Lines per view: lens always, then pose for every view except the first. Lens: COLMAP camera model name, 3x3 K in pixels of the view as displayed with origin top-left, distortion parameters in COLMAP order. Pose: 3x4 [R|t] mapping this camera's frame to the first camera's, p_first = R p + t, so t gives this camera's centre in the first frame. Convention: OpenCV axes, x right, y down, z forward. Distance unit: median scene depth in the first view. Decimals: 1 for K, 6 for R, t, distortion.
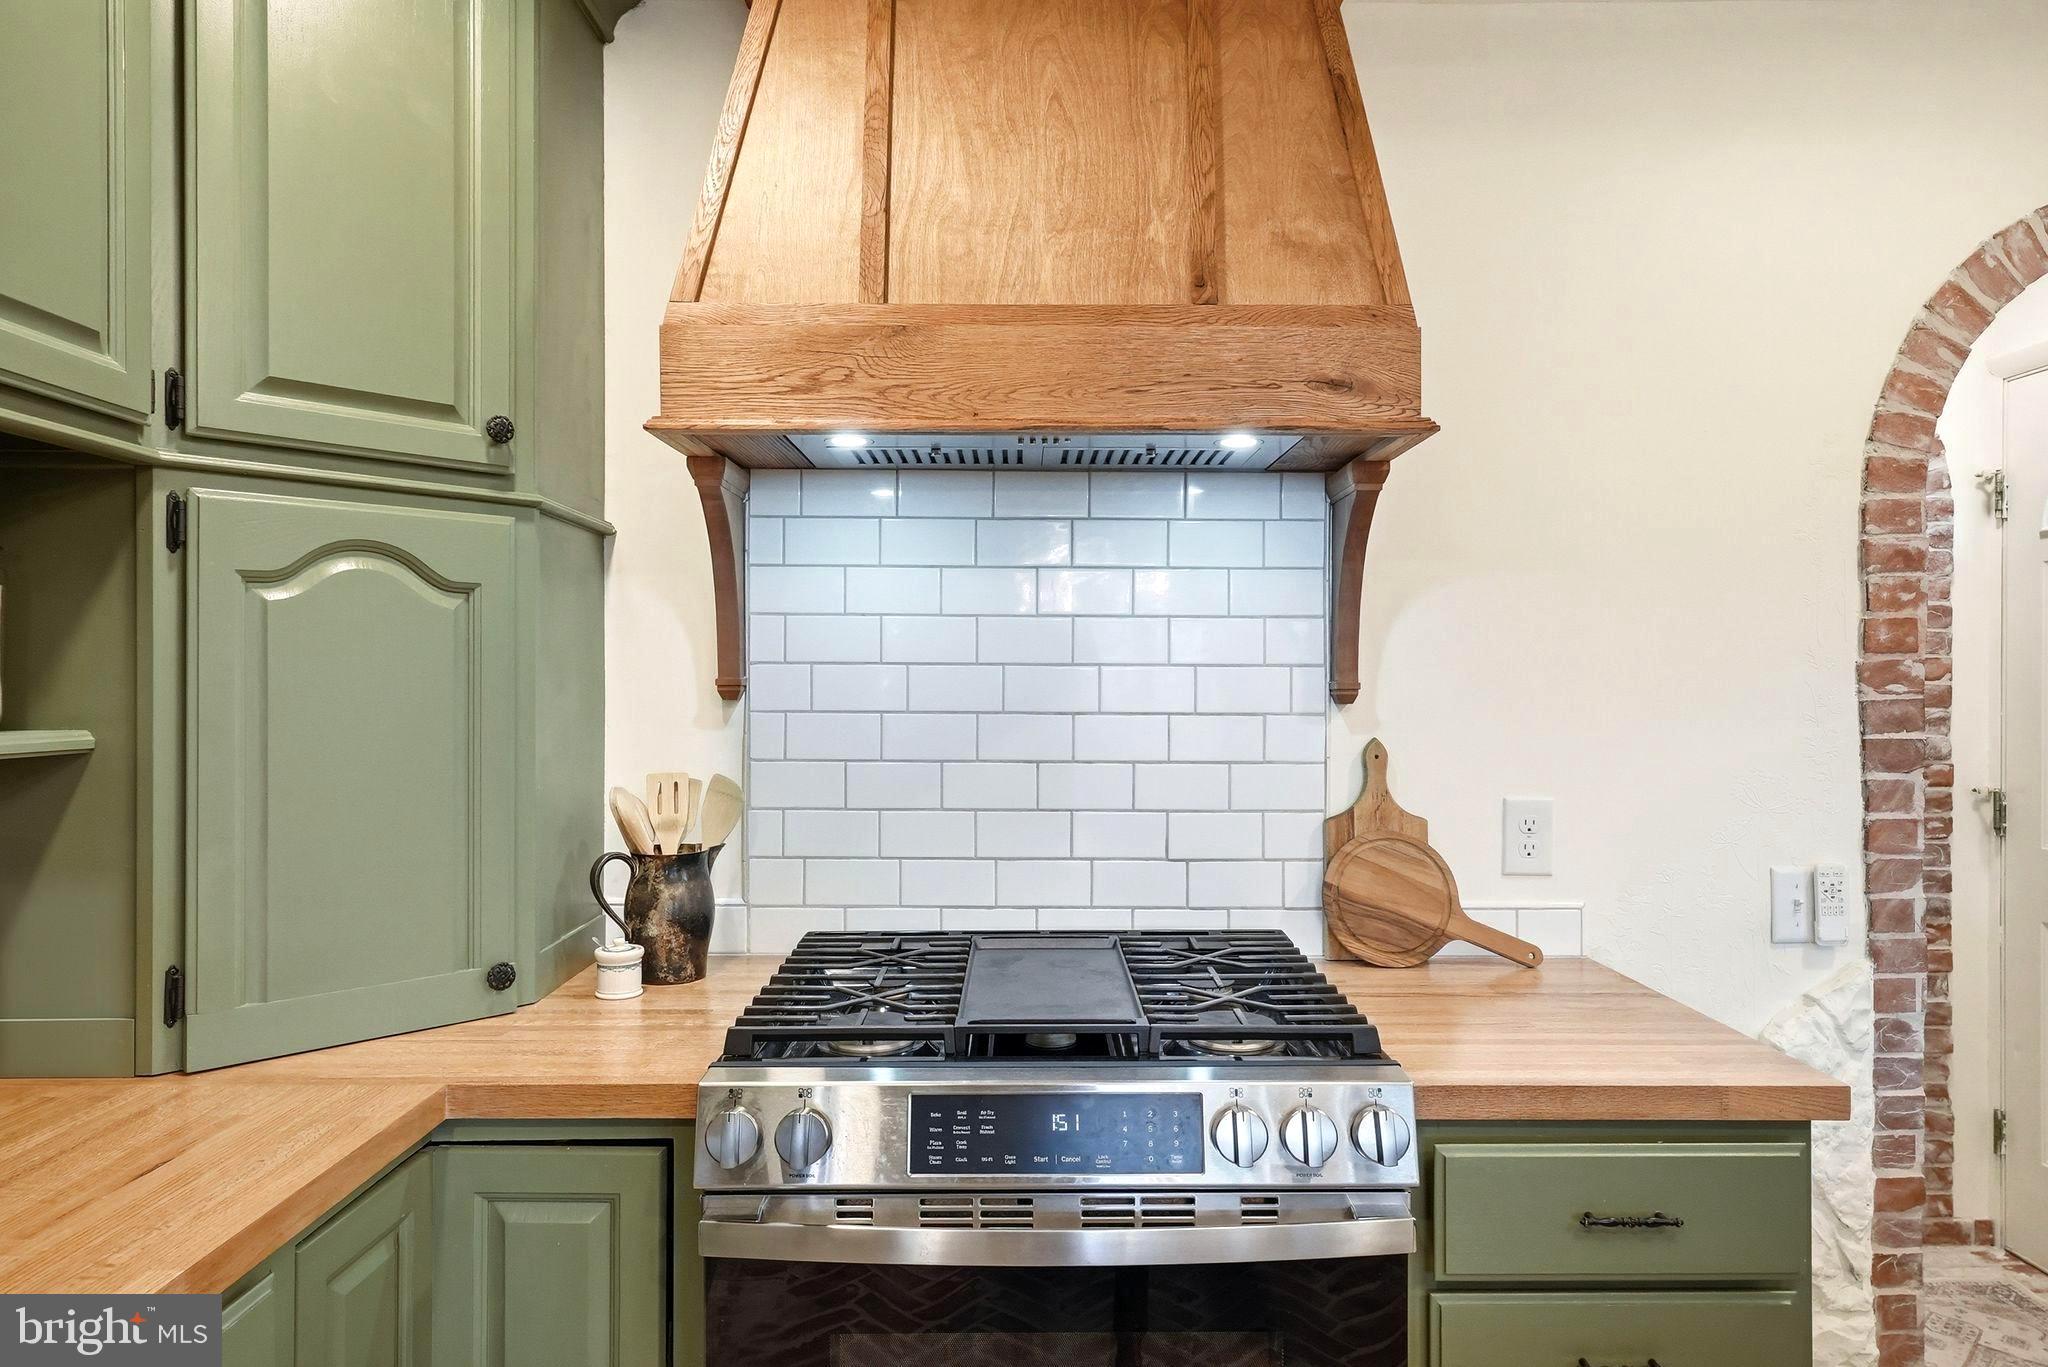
lens RADIAL K [[1174.0, 0, 1022.2], [0, 1174.0, 679.9], [0, 0, 1]] dist [0.000117, 0.000159]
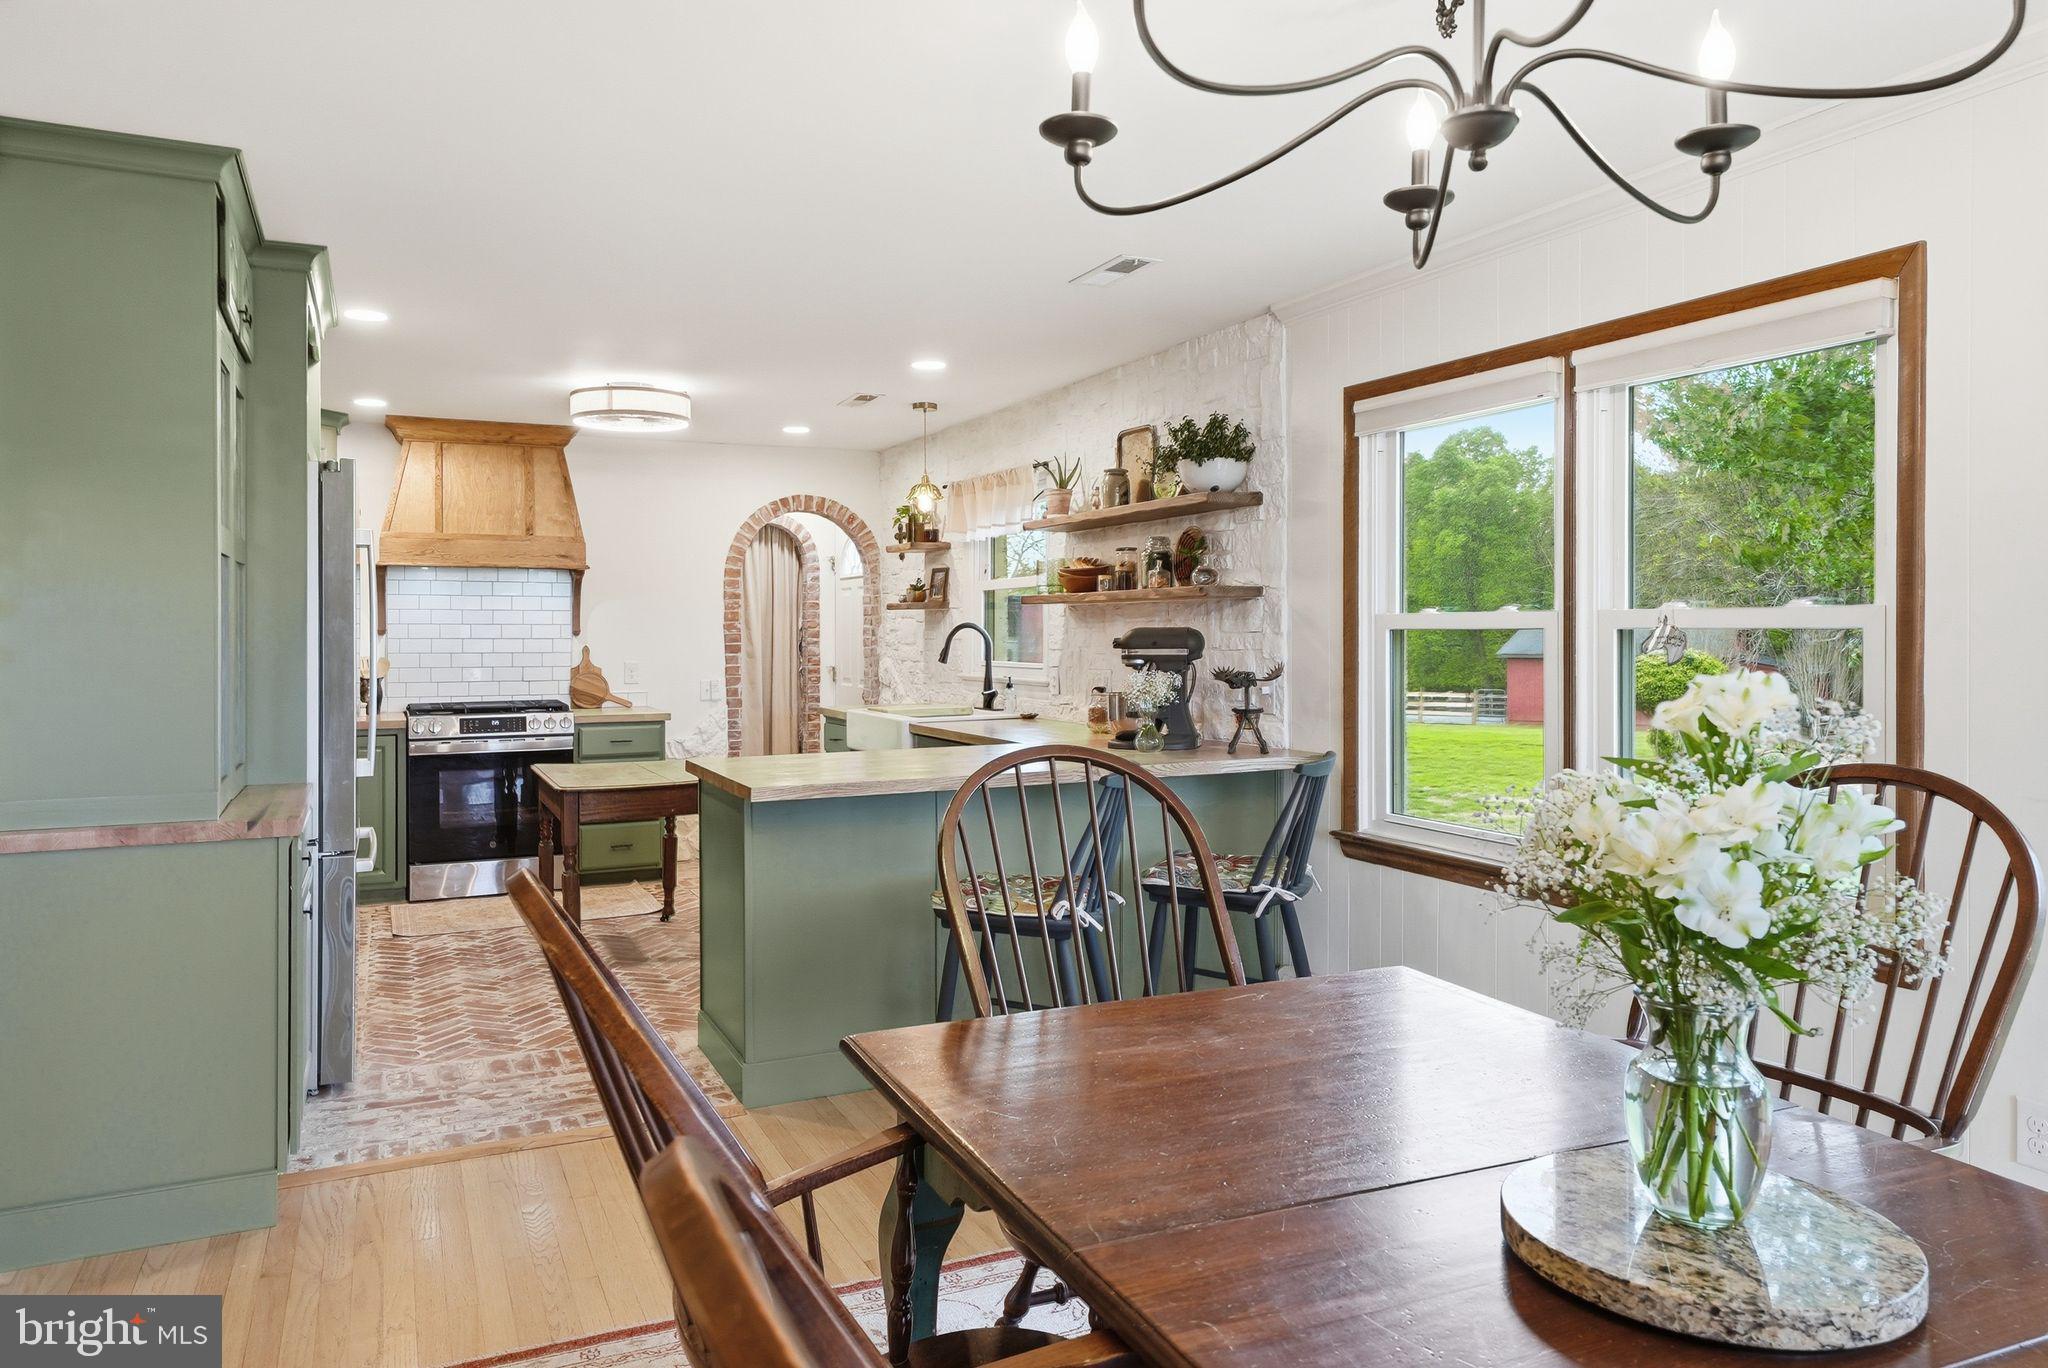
lens RADIAL K [[1369.6, 0, 1054.8], [0, 1369.6, 646.8], [0, 0, 1]] dist [0.008604, 0.000823]
pose [[0.895496, -0.007879, 0.444999, -0.271638], [0.002108, 0.999907, 0.013461, 0.001559], [-0.445064, -0.011116, 0.895430, -3.334746]]
